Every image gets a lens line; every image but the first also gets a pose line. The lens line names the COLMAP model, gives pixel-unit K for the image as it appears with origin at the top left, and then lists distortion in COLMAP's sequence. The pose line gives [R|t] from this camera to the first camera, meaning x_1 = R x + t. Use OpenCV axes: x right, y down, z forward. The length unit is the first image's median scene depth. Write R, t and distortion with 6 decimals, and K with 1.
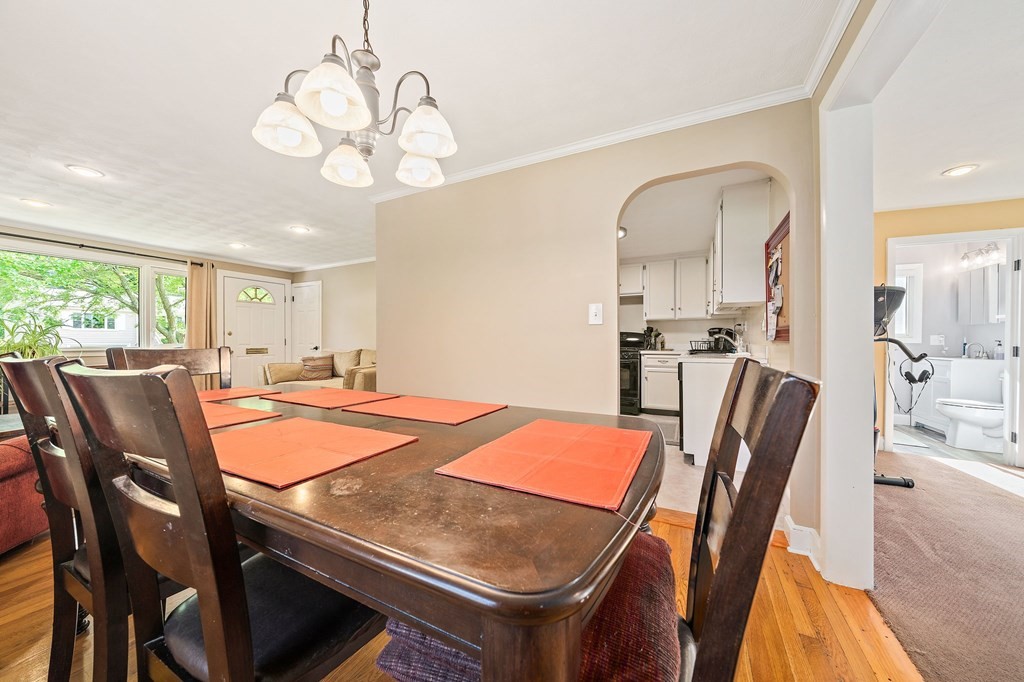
lens RADIAL K [[353.1, 0, 511.8], [0, 353.1, 341.1], [0, 0, 1]] dist [-0.000421, -0.000004]
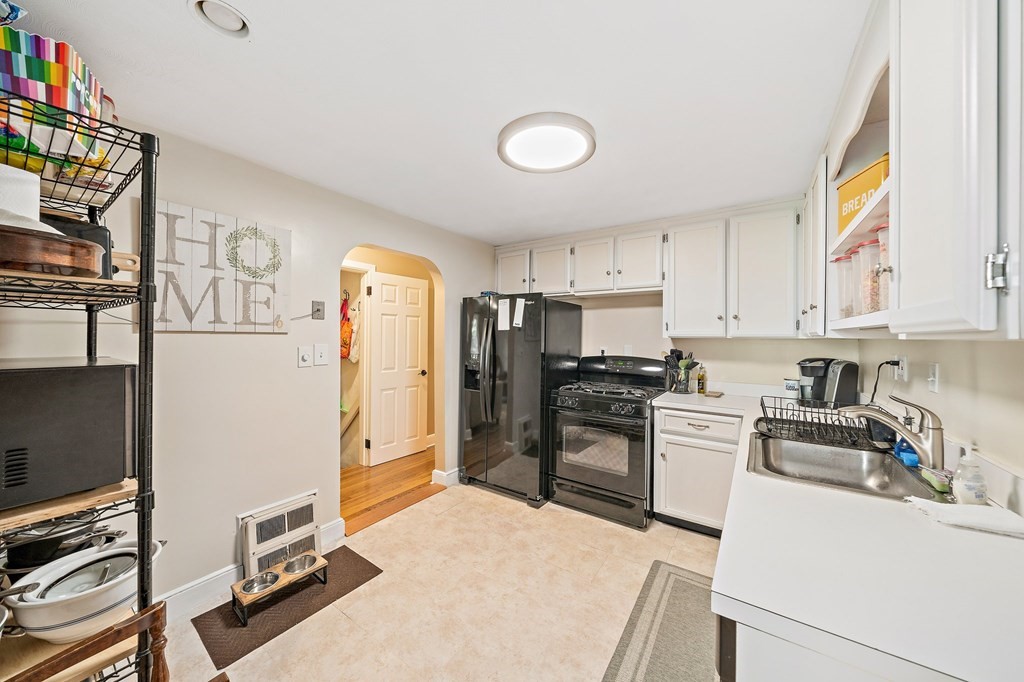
lens RADIAL K [[353.1, 0, 513.4], [0, 353.1, 337.1], [0, 0, 1]] dist [-0.000421, -0.000004]
pose [[0.992543, 0.007472, -0.121668, 0.215649], [-0.007594, 0.999971, -0.000536, -0.058471], [0.121660, 0.001456, 0.992571, 0.449077]]
